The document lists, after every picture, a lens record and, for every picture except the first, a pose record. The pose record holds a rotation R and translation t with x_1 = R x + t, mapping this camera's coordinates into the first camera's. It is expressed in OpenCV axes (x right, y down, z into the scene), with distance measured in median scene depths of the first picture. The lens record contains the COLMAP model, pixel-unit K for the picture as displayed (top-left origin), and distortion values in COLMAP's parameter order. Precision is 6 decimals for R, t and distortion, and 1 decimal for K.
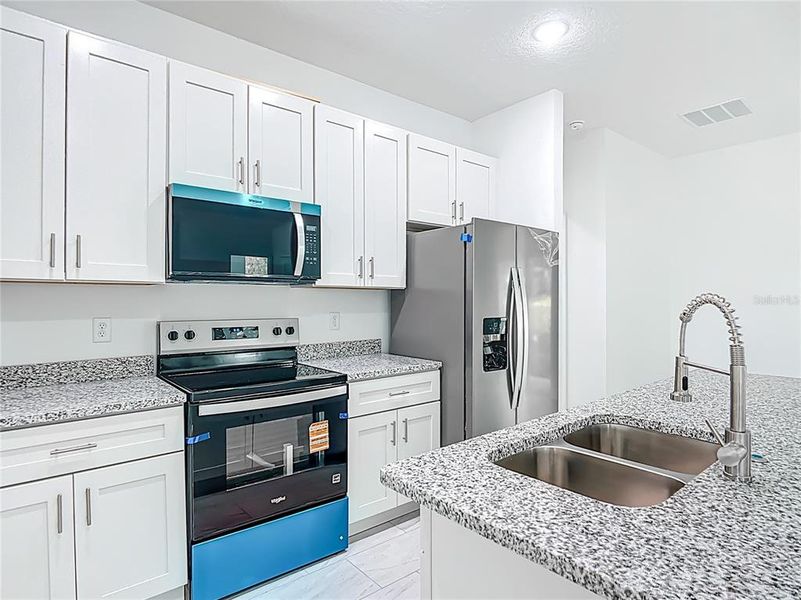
lens RADIAL K [[449.2, 0, 404.5], [0, 449.2, 295.5], [0, 0, 1]] dist [-0.007383, -0.000547]
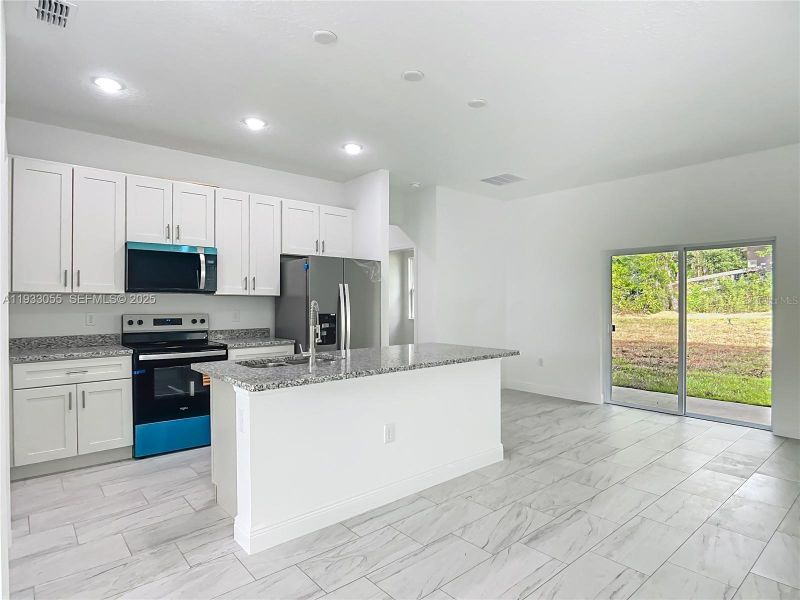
lens RADIAL K [[448.6, 0, 400.8], [0, 448.6, 300.6], [0, 0, 1]] dist [-0.007383, -0.000547]
pose [[0.999988, -0.000139, 0.004930, 0.554593], [0.000136, 1.000000, 0.000693, -0.000316], [-0.004931, -0.000692, 0.999988, -0.793921]]
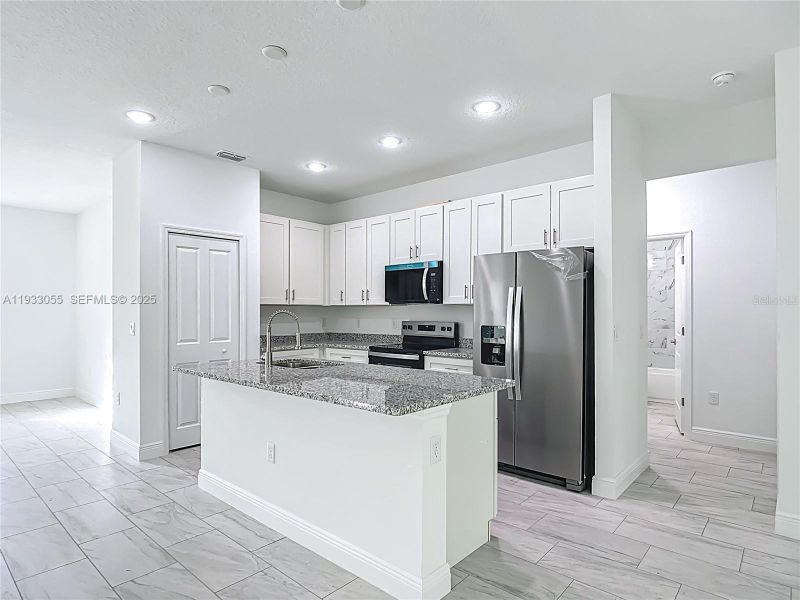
lens RADIAL K [[448.6, 0, 403.4], [0, 448.6, 307.9], [0, 0, 1]] dist [-0.007383, -0.000547]
pose [[0.153391, -0.006033, -0.988147, 1.739701], [0.004419, 0.999976, -0.005419, 0.001709], [0.988156, -0.003535, 0.153414, 0.621891]]
